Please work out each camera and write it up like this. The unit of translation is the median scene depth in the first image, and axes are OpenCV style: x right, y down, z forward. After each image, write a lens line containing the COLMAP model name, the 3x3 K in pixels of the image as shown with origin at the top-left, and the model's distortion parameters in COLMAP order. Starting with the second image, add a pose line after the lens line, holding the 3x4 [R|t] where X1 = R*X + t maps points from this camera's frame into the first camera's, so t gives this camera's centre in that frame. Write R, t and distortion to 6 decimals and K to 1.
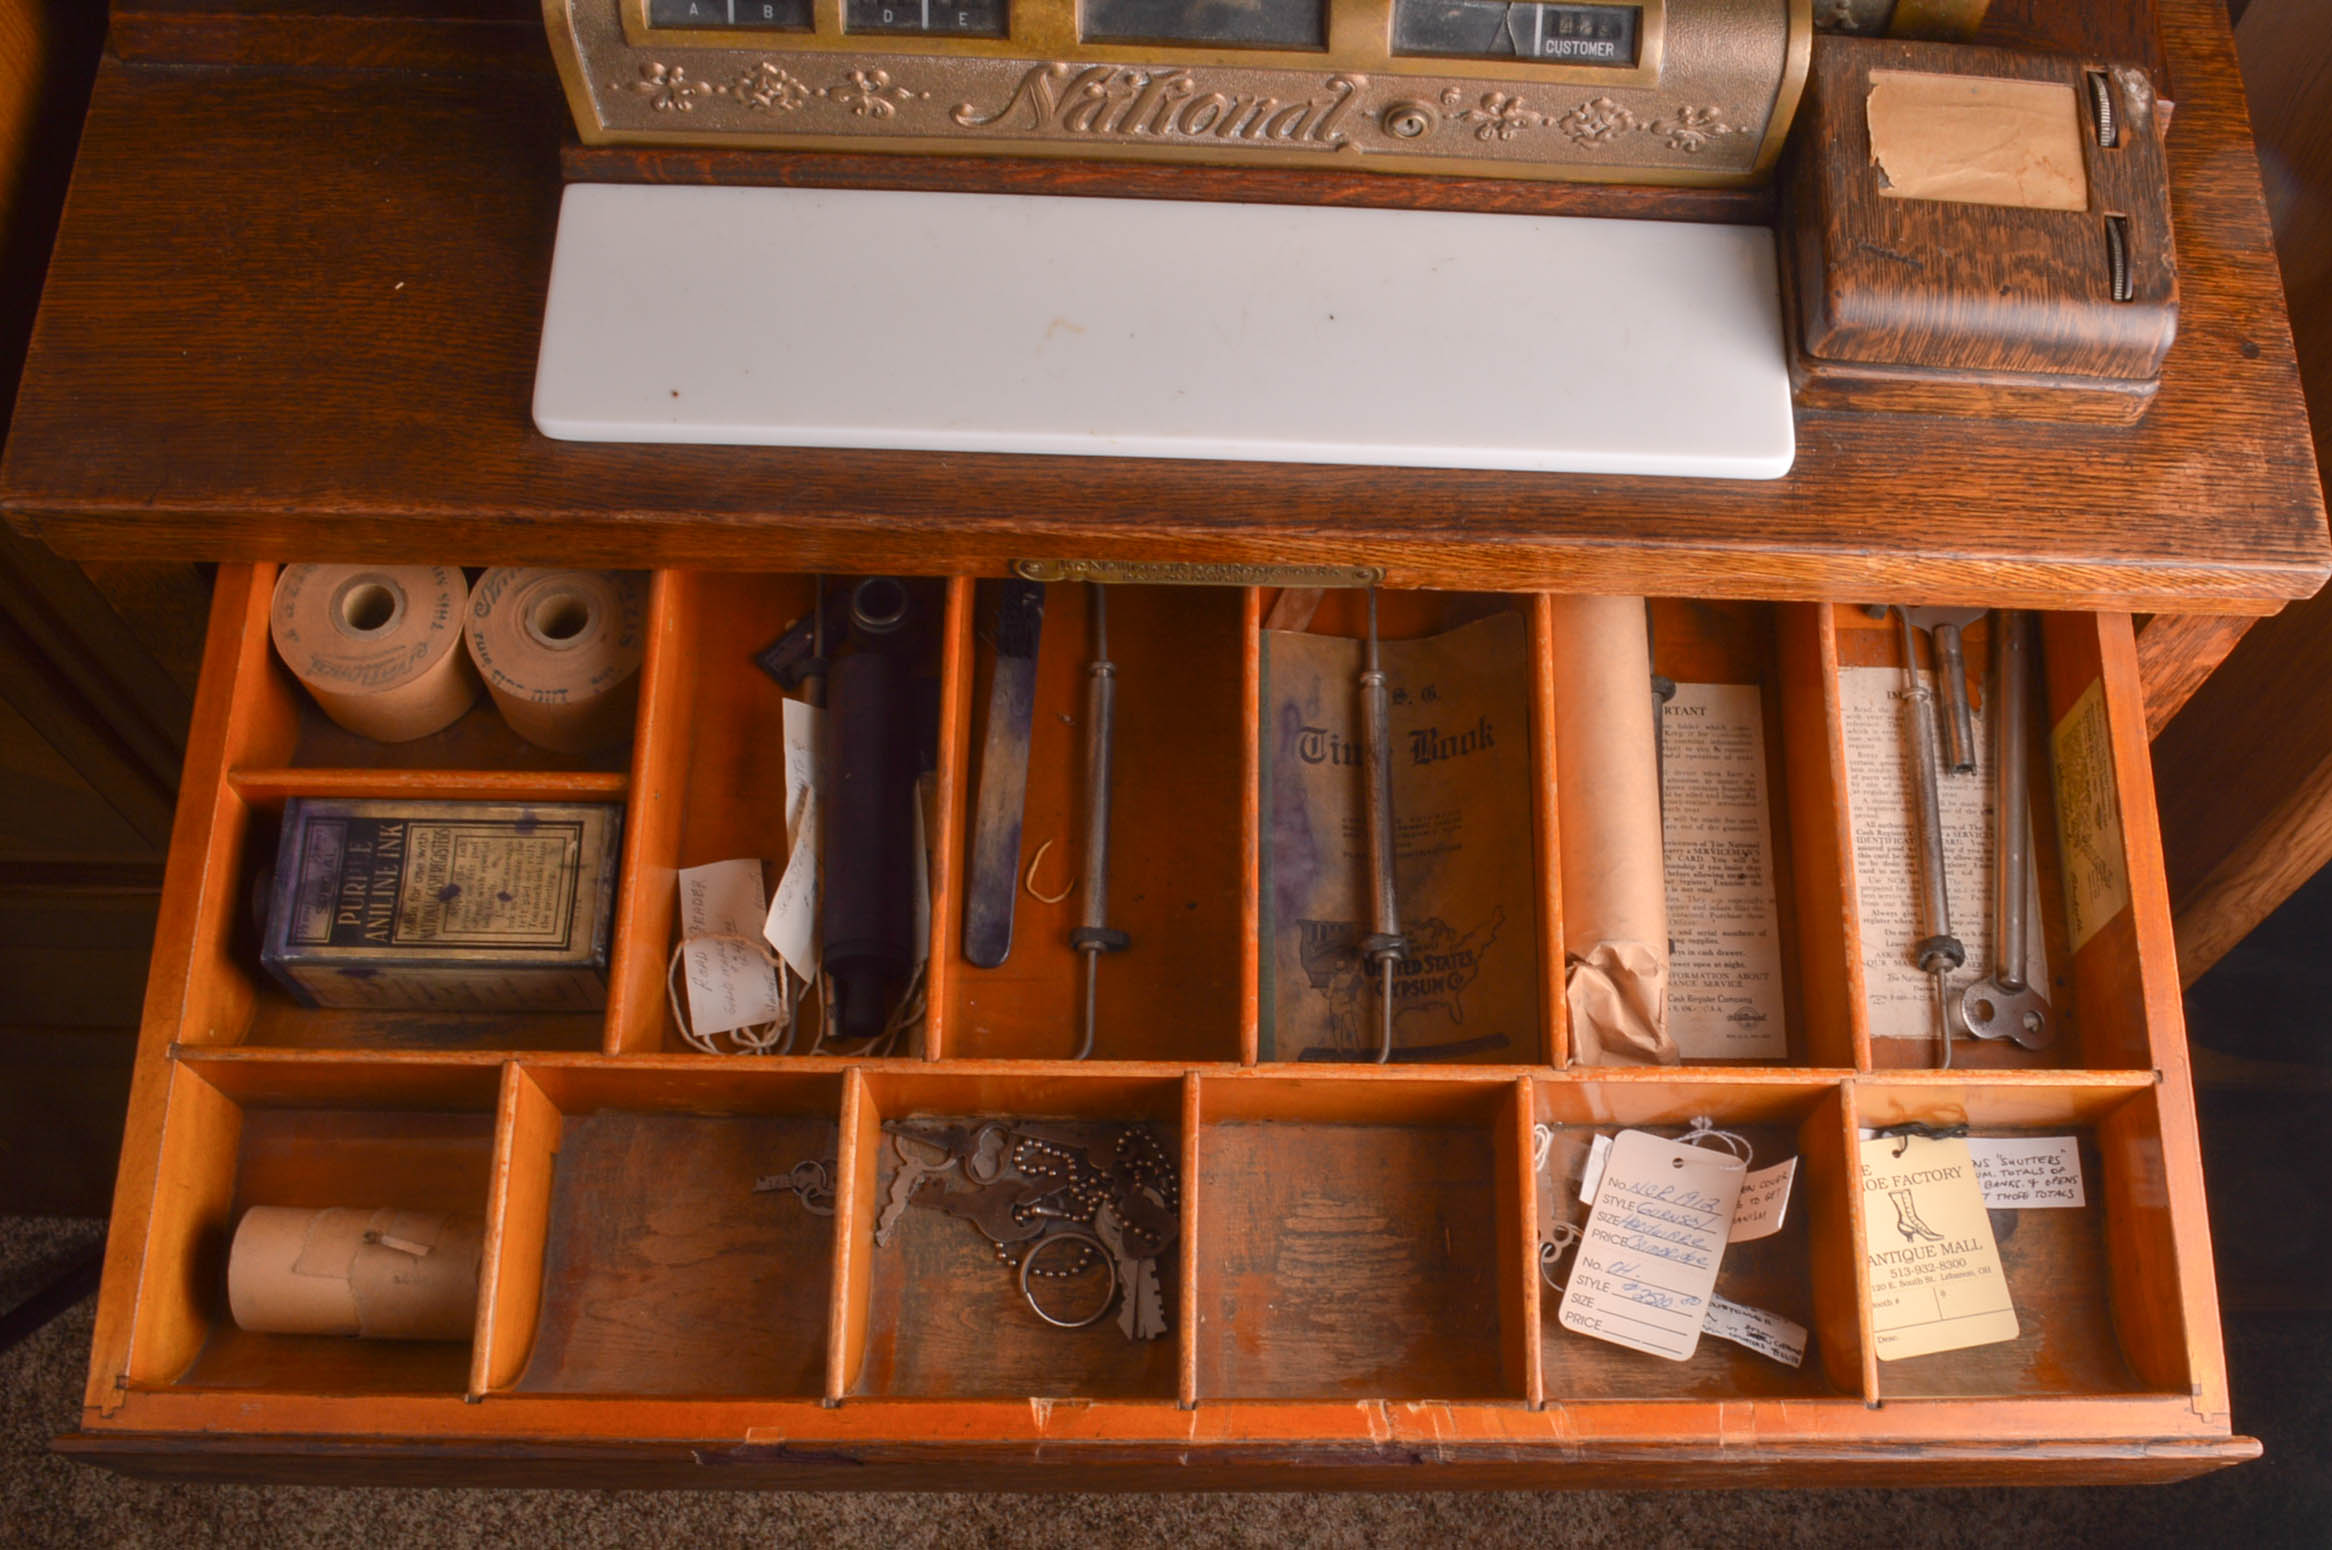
lens RADIAL K [[2380.0, 0, 1374.3], [0, 2380.0, 945.6], [0, 0, 1]] dist [-0.082455, 0.000000]
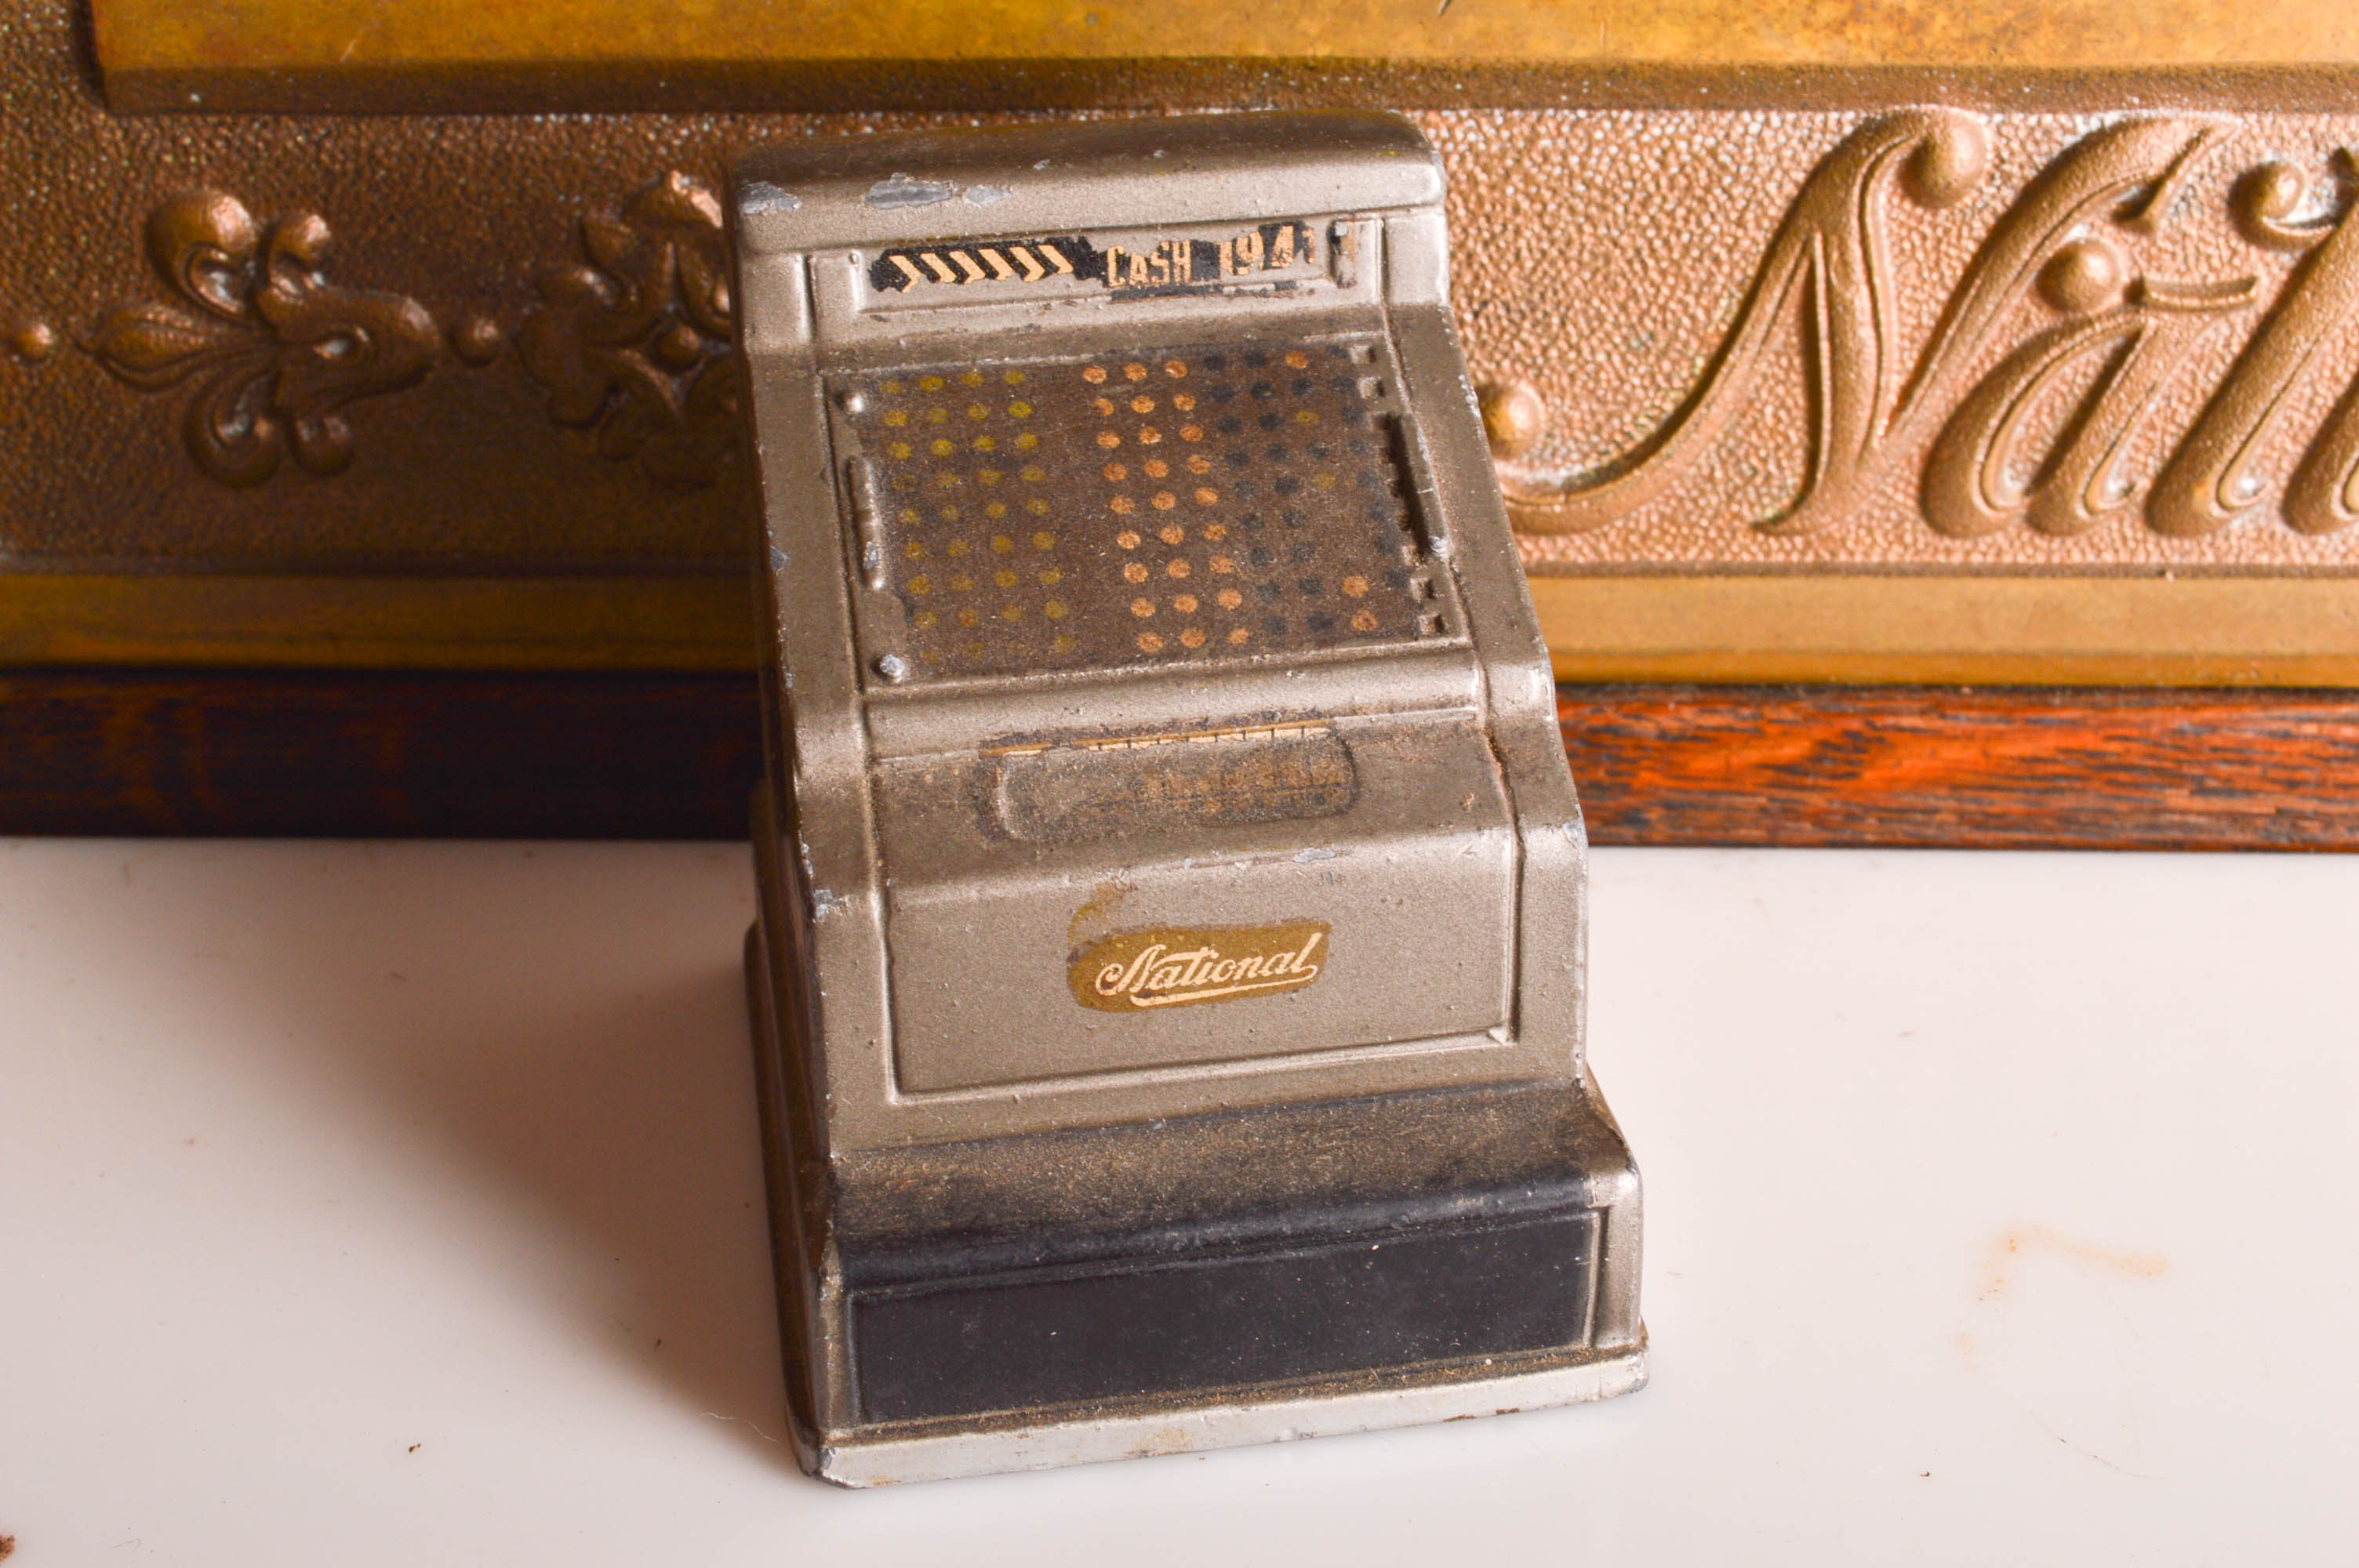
lens RADIAL K [[3285.3, 0, 1164.6], [0, 3285.3, 773.9], [0, 0, 1]] dist [-0.028851, 0.000000]
pose [[0.994550, -0.060896, -0.084627, -0.179285], [-0.008232, 0.763290, -0.646003, -0.115775], [0.103934, 0.643180, 0.758629, 0.757385]]
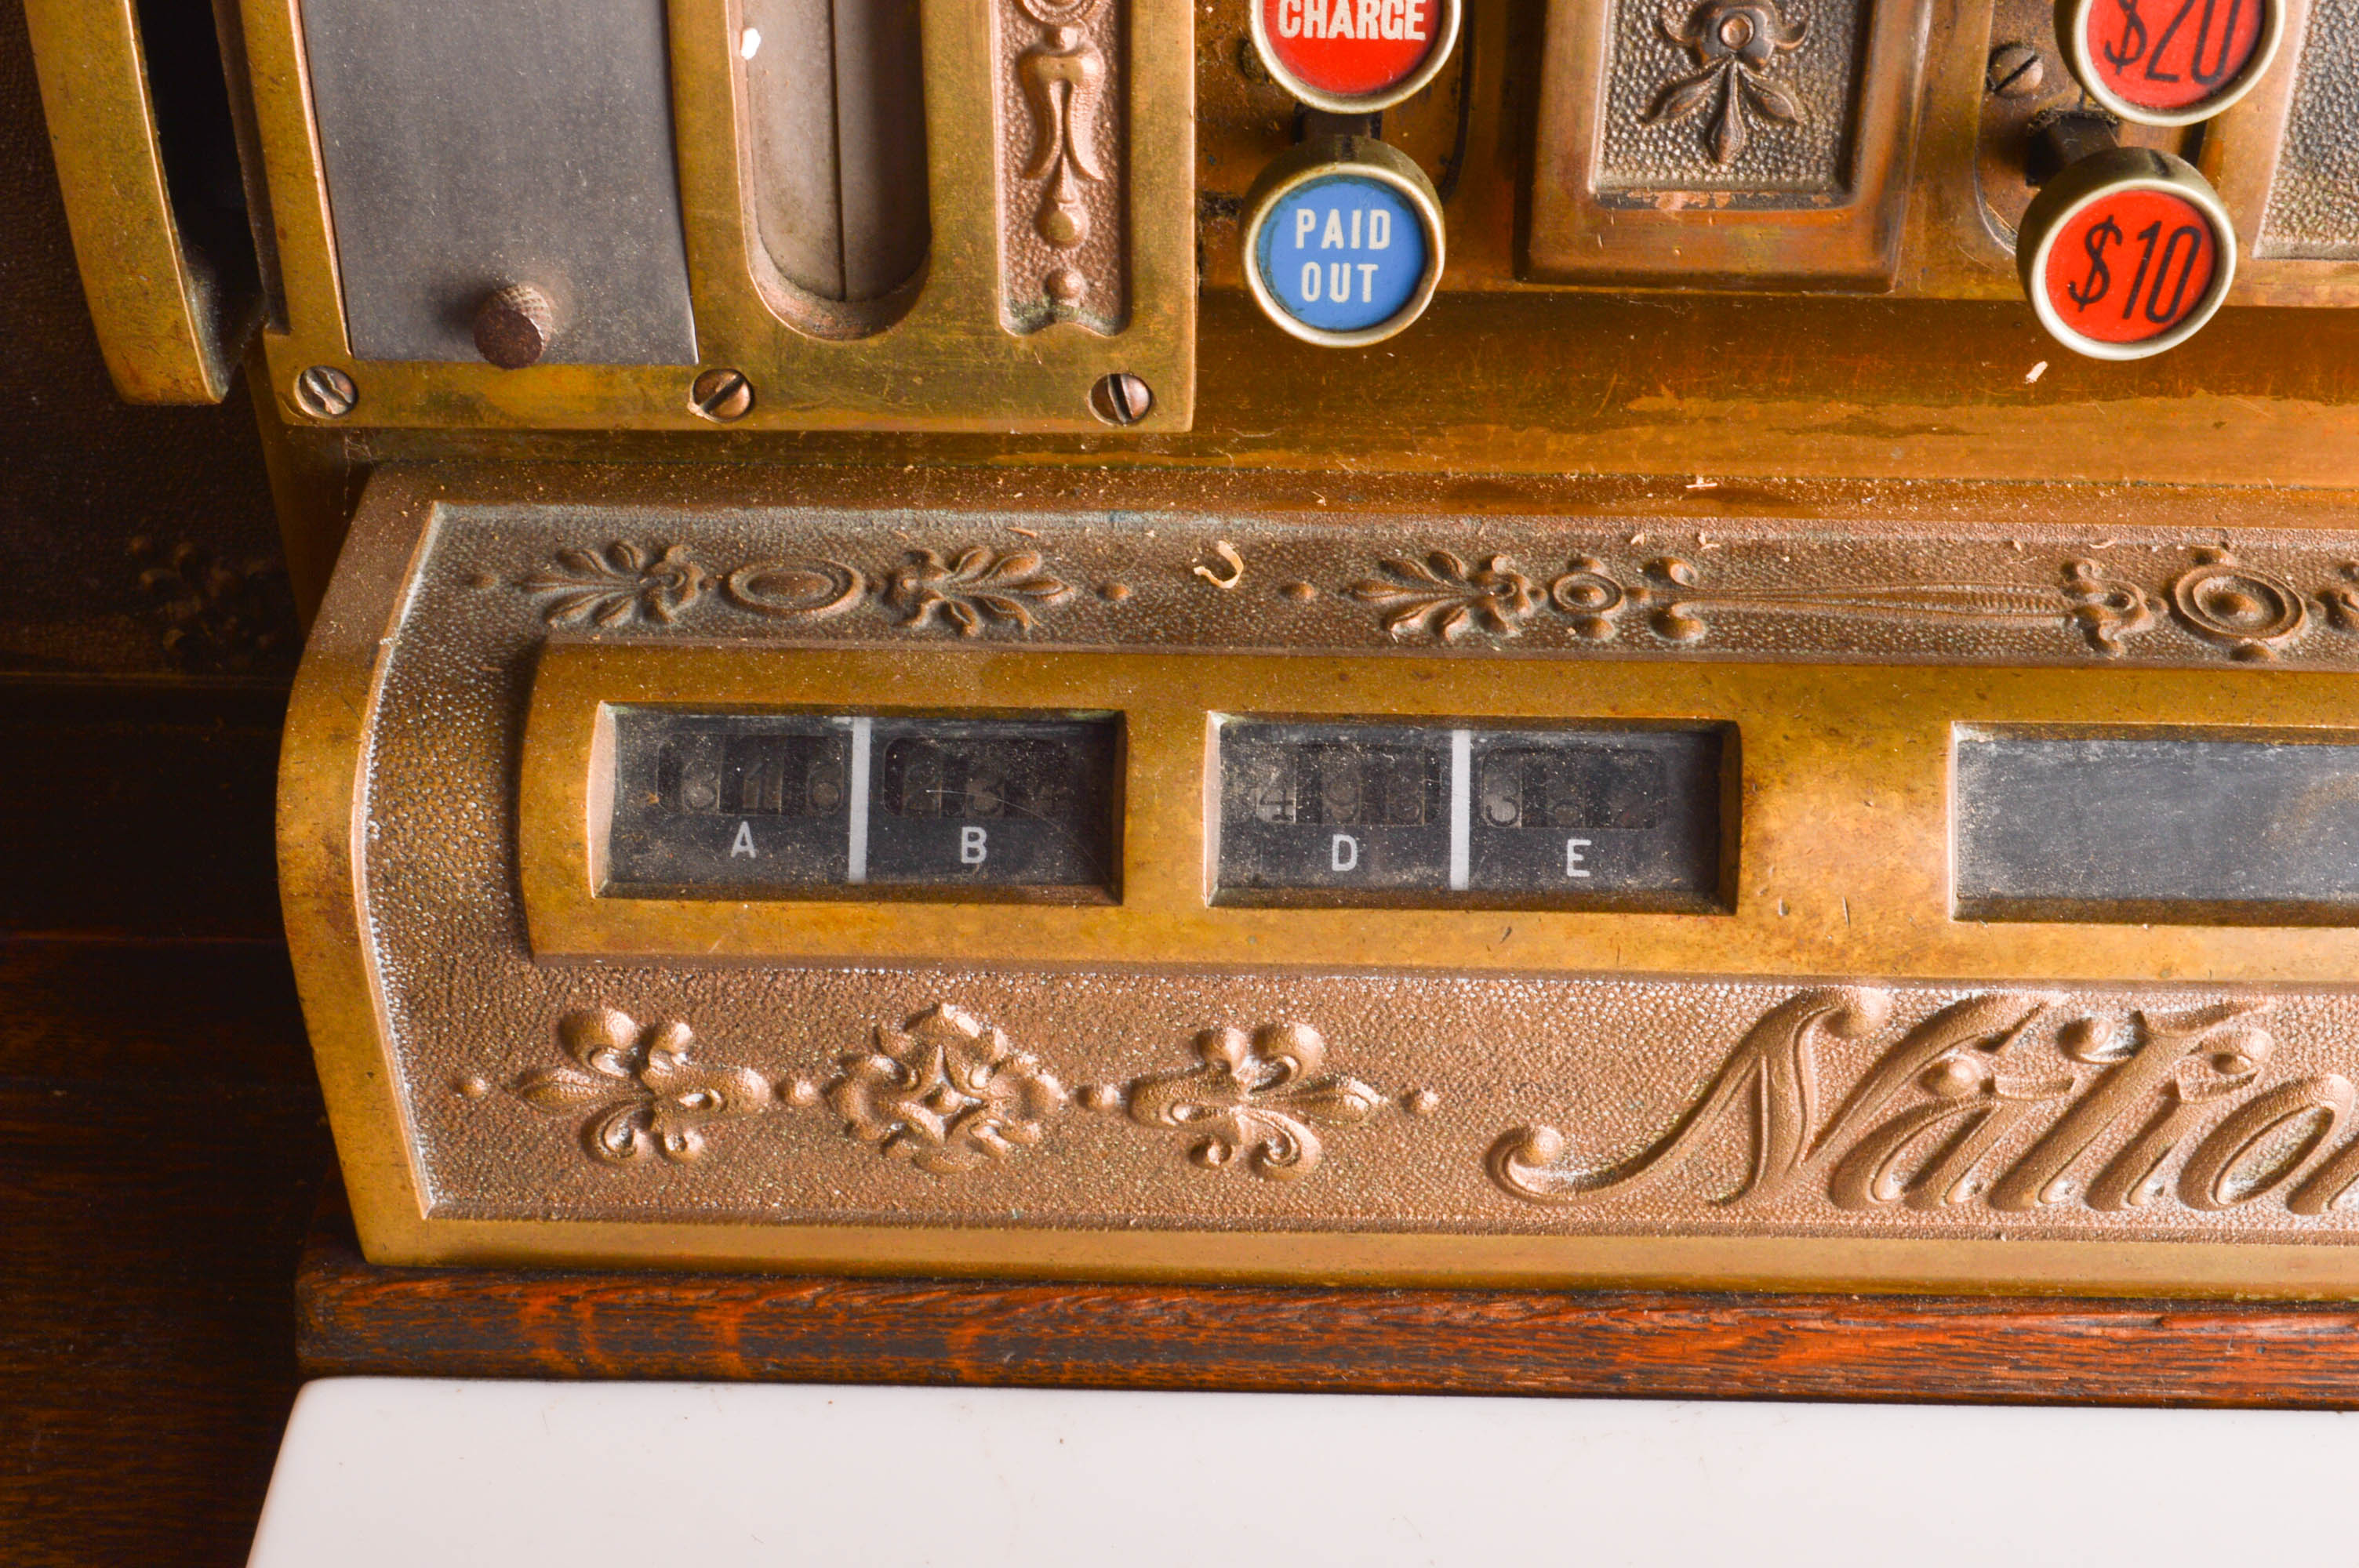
lens RADIAL K [[3147.9, 0, 1183.1], [0, 3147.9, 780.0], [0, 0, 1]] dist [-0.032447, 0.000000]
pose [[0.996297, -0.037831, -0.077208, -0.184067], [-0.003854, 0.877442, -0.479668, -0.187305], [0.085891, 0.478189, 0.874047, 0.579599]]
